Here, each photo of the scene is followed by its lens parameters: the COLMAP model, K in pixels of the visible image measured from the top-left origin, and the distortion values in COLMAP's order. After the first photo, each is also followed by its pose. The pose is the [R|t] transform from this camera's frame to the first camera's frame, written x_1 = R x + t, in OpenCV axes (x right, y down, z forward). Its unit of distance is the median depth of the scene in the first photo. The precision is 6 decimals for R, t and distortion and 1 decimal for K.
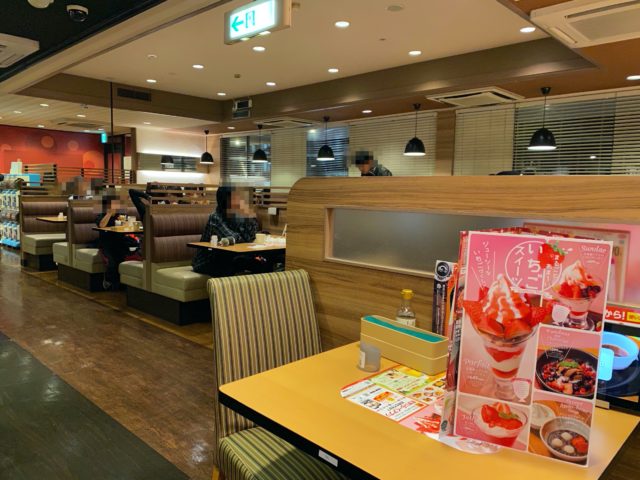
lens RADIAL K [[489.8, 0, 319.6], [0, 489.8, 240.0], [0, 0, 1]] dist [0.009553, 0.004080]
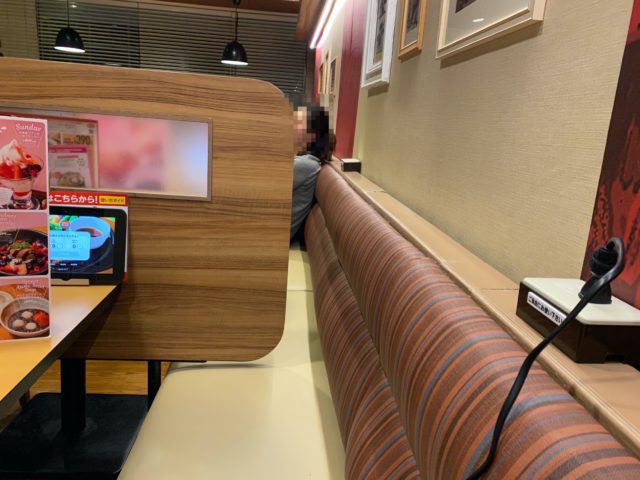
lens RADIAL K [[489.8, 0, 320.6], [0, 489.8, 240.5], [0, 0, 1]] dist [0.009553, 0.004080]
pose [[0.659956, -0.148858, 0.736410, 0.174473], [0.018204, 0.983056, 0.182401, 0.070347], [-0.751083, -0.106971, 0.651483, -0.115109]]
